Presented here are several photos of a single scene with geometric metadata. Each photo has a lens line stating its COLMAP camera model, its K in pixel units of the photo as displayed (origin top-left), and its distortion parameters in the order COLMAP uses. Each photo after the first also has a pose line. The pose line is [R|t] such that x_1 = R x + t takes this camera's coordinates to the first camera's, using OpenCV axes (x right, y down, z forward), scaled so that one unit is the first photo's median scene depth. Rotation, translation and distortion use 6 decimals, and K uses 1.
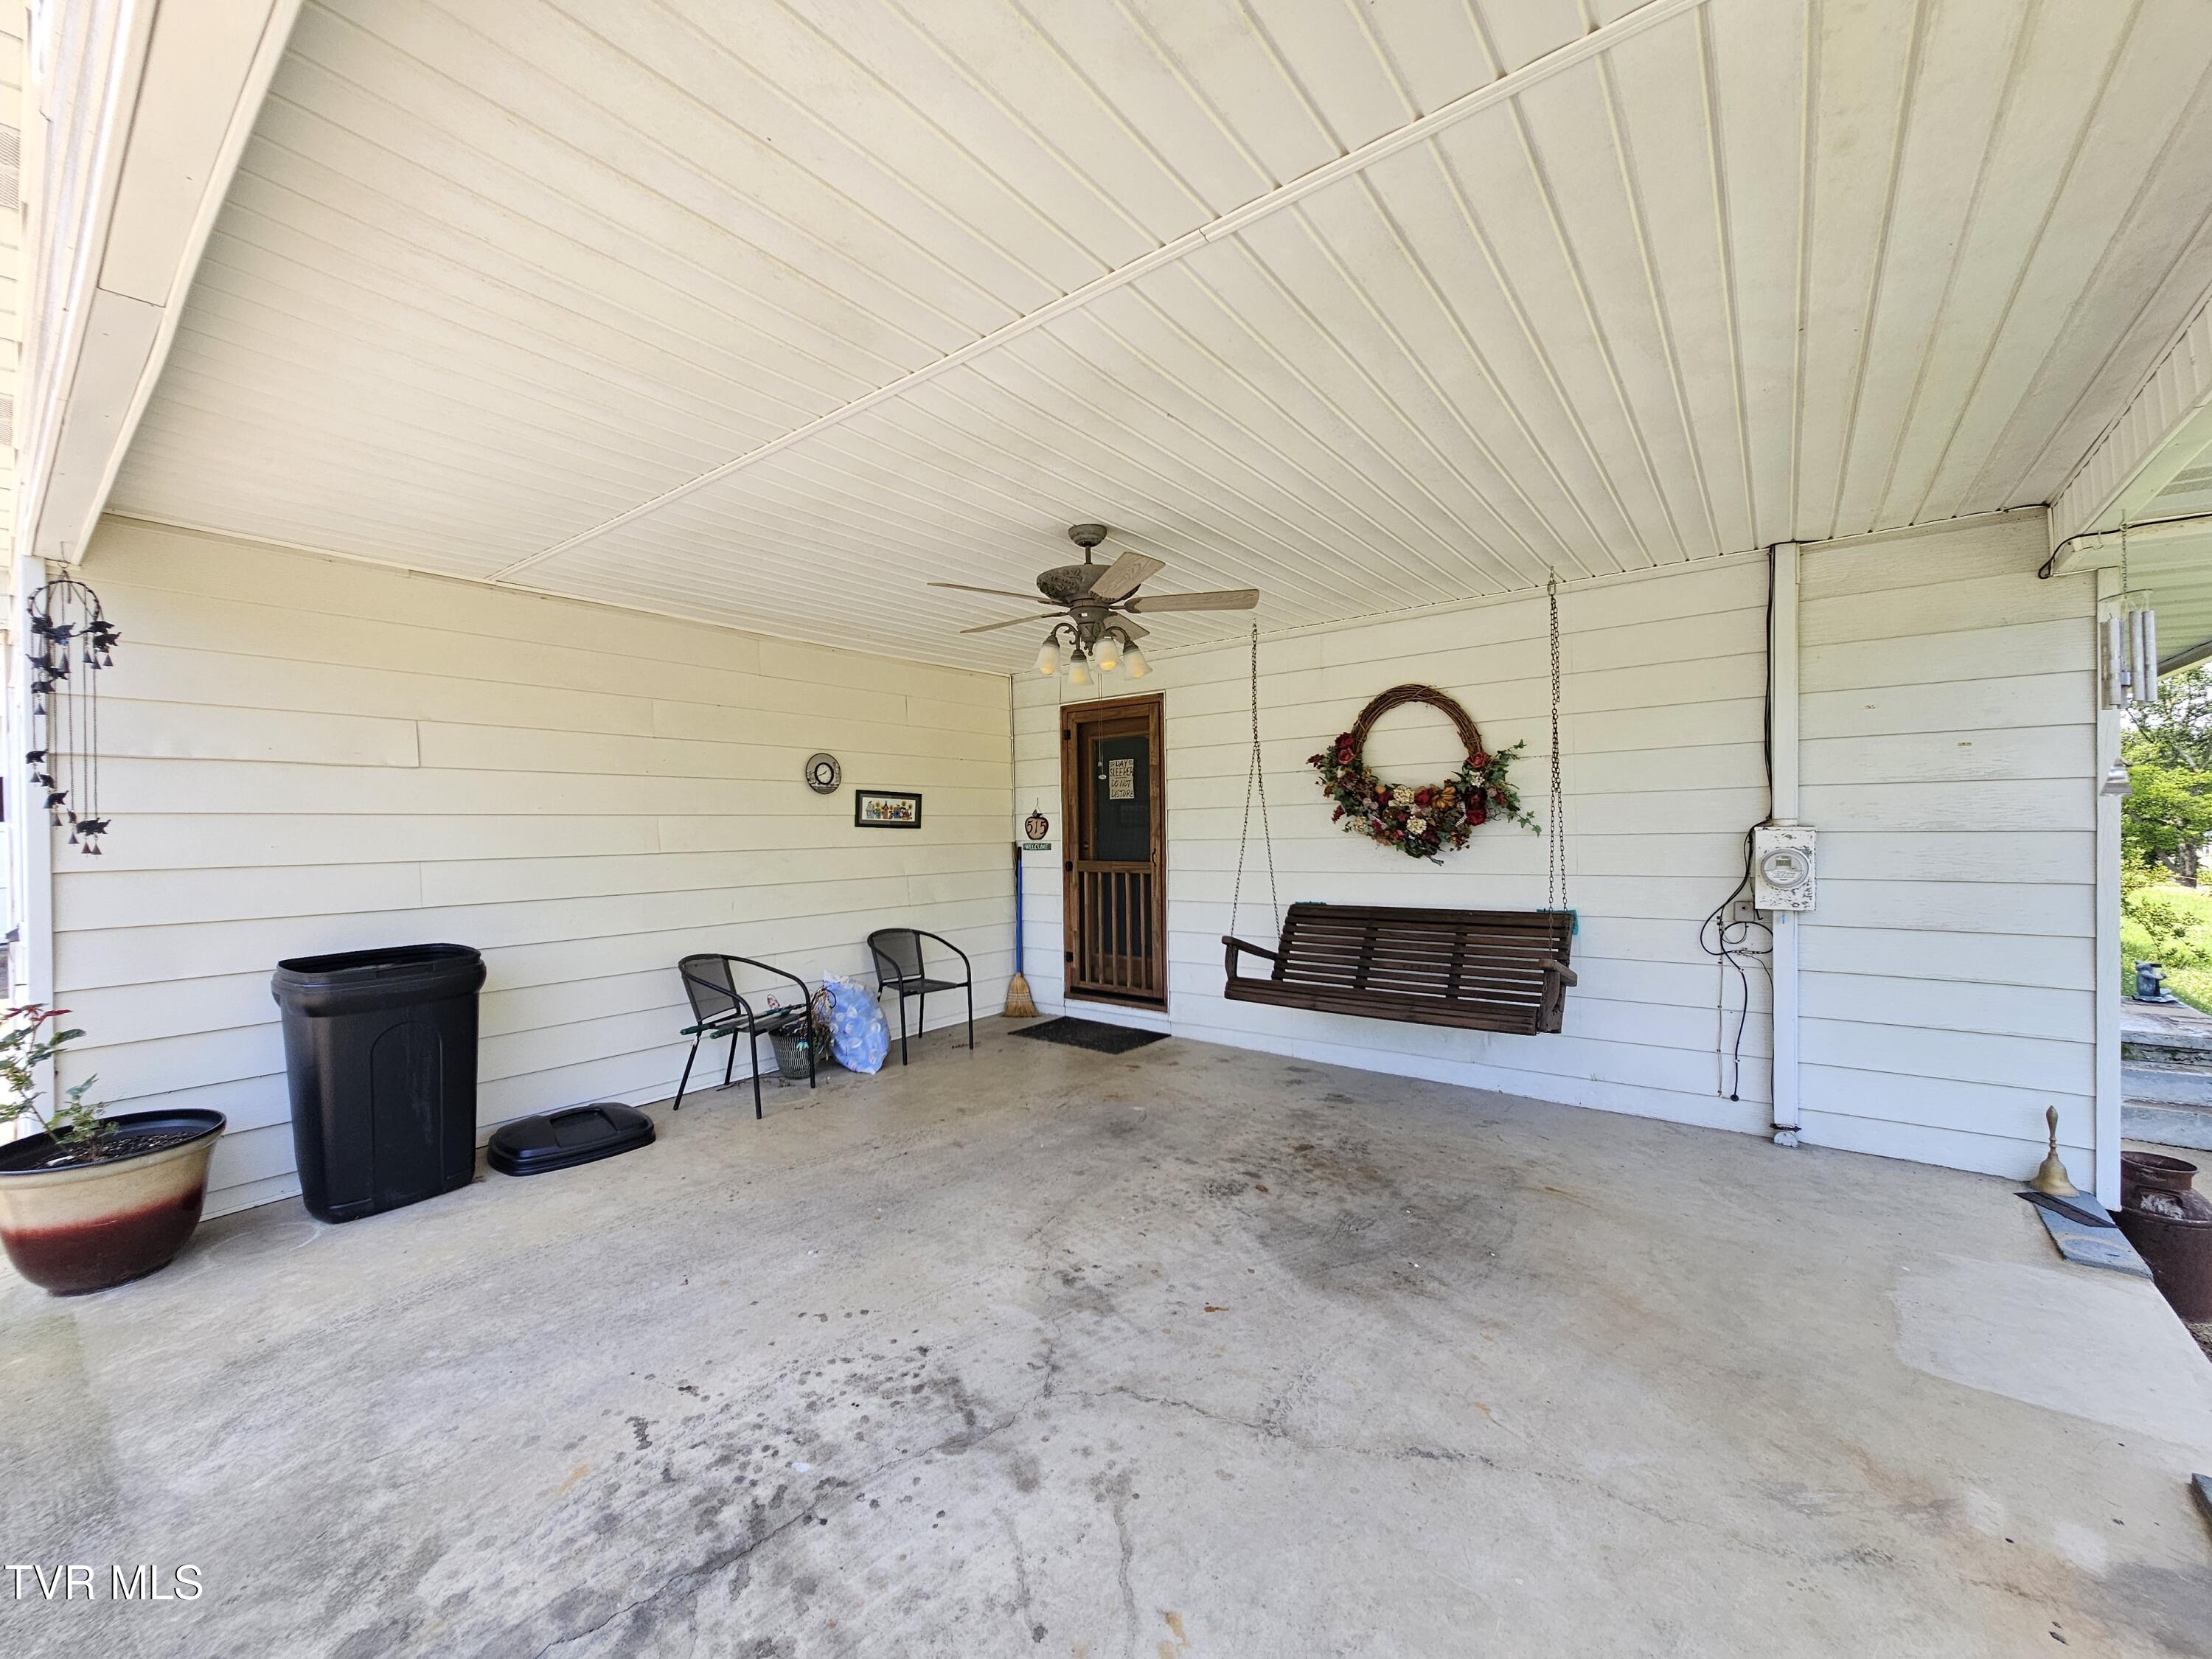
lens RADIAL K [[888.5, 0, 1105.8], [0, 888.5, 829.3], [0, 0, 1]] dist [0.000771, 0.000536]
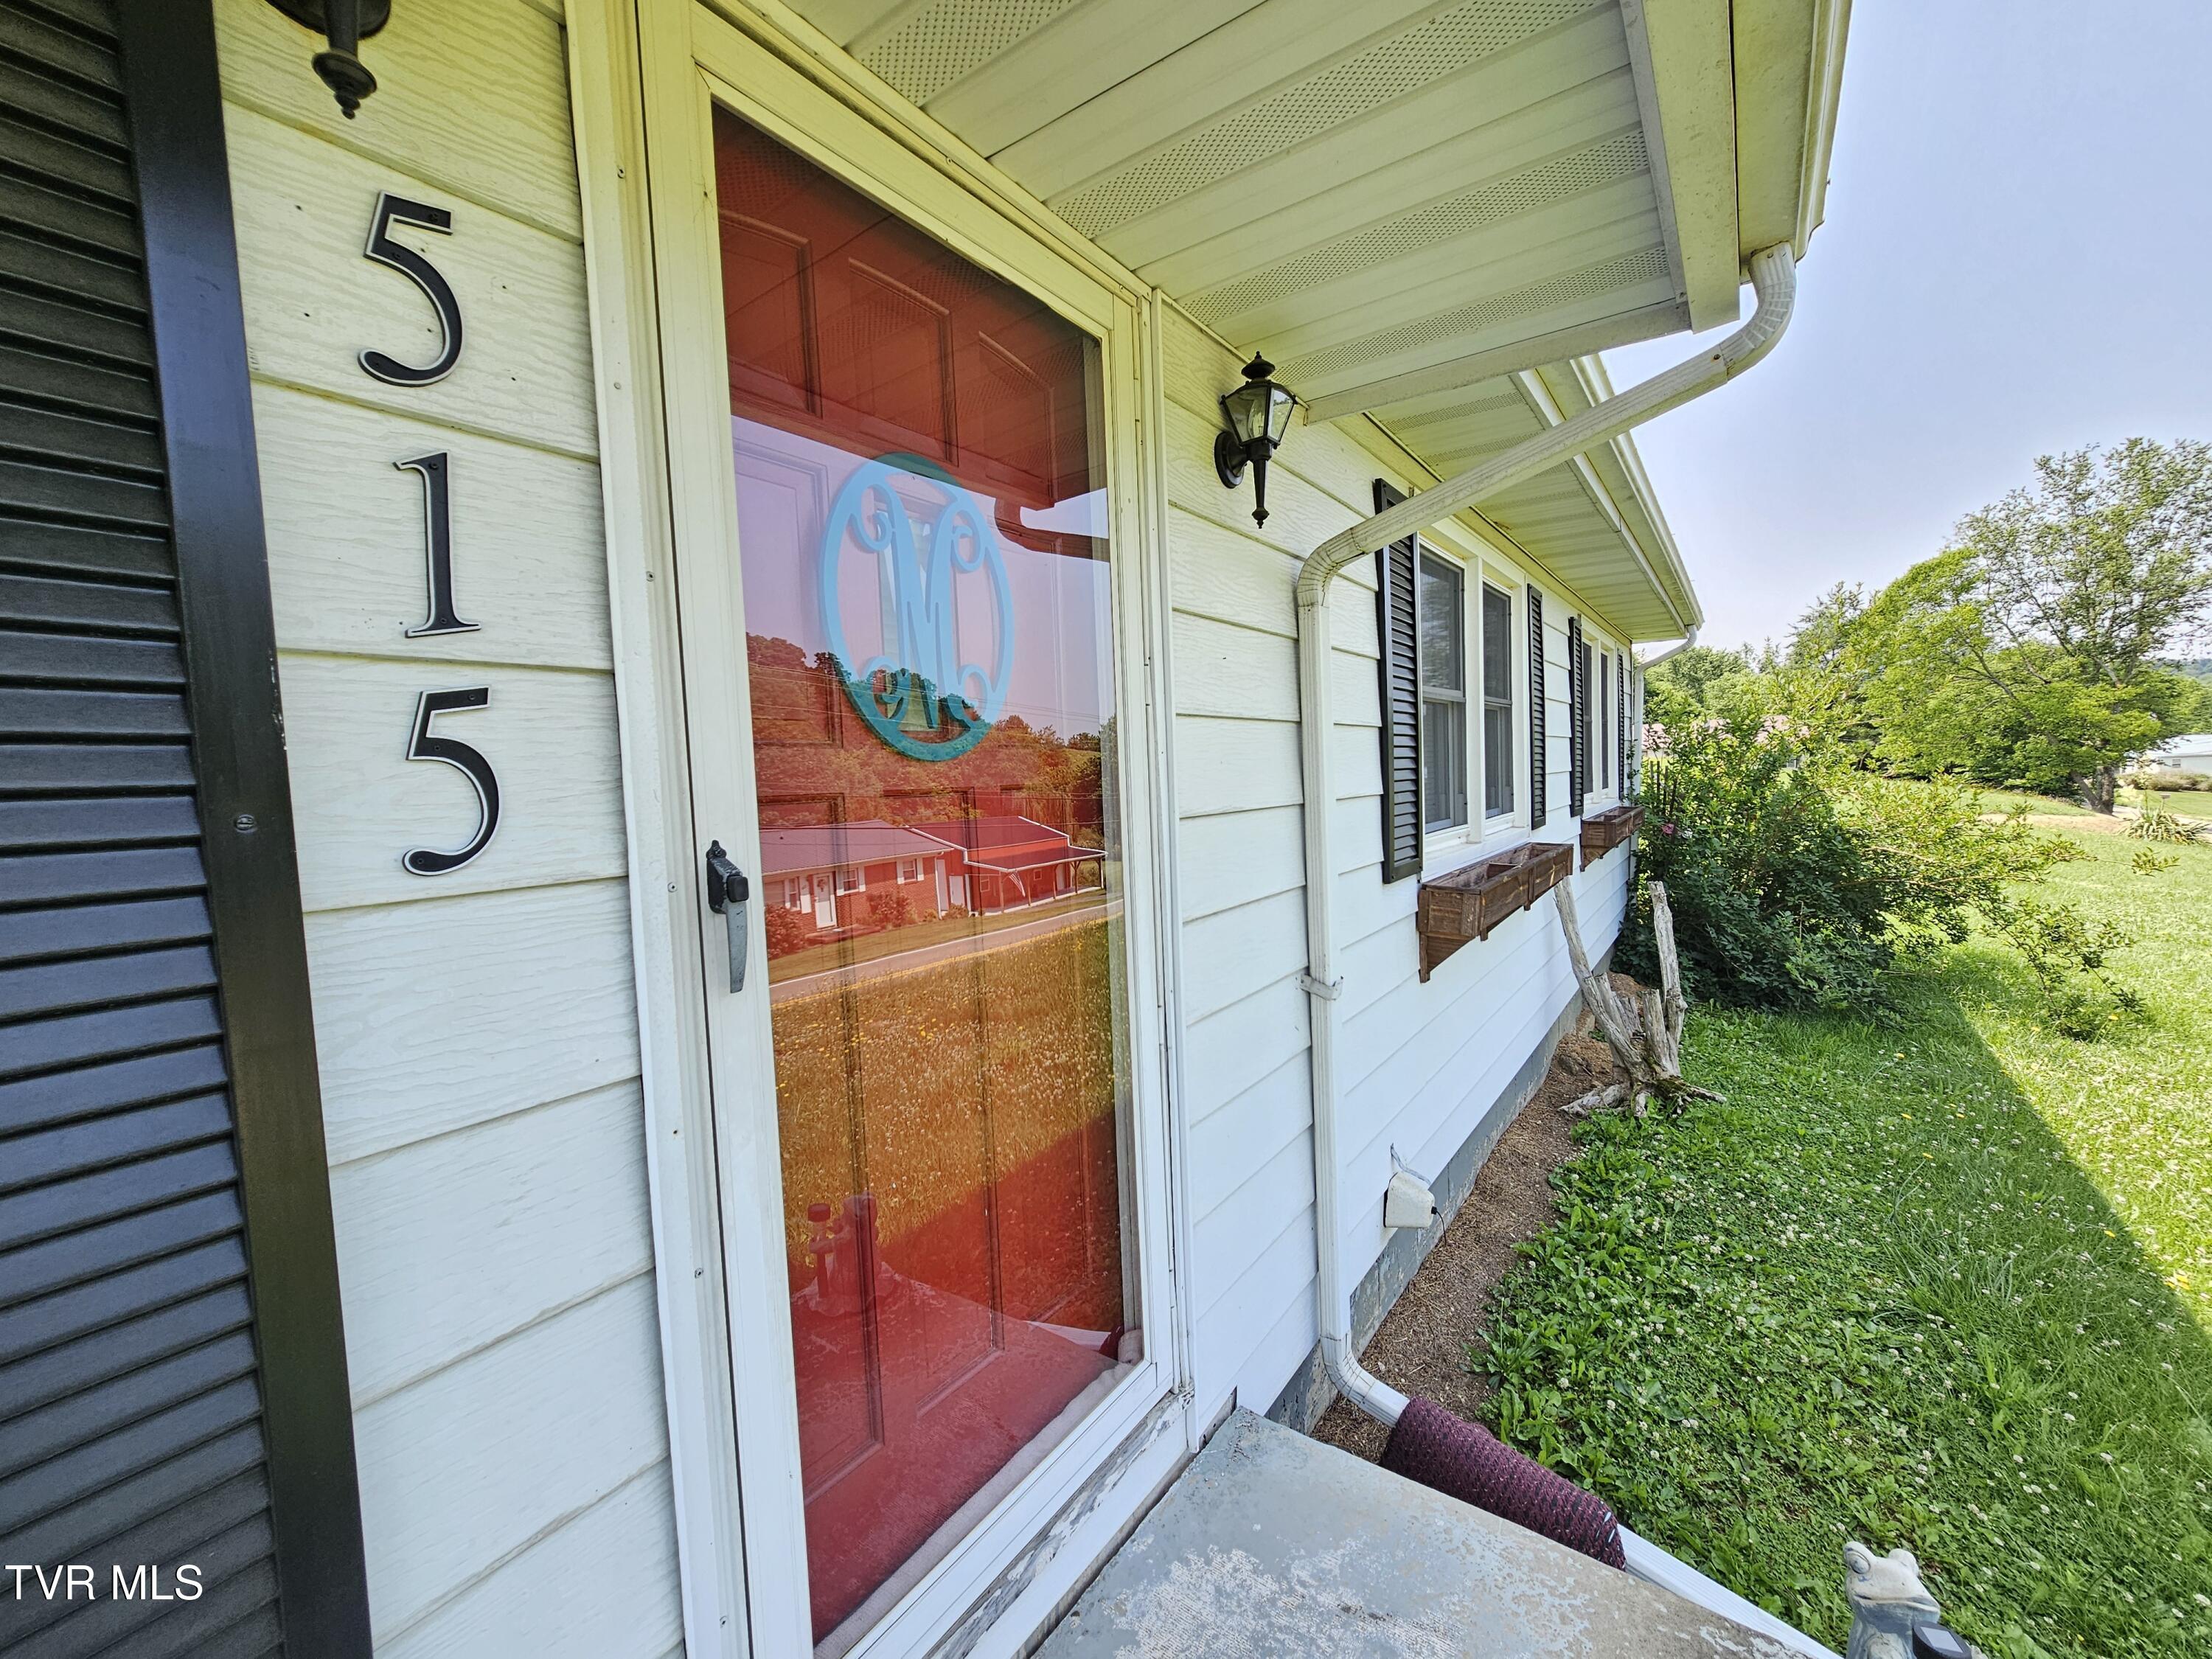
lens RADIAL K [[888.5, 0, 1108.0], [0, 888.5, 825.8], [0, 0, 1]] dist [0.000771, 0.000536]
pose [[0.998726, -0.027741, 0.042160, 0.141875], [0.025174, 0.997867, 0.060231, -0.003665], [-0.043741, -0.059093, 0.997294, 0.121520]]
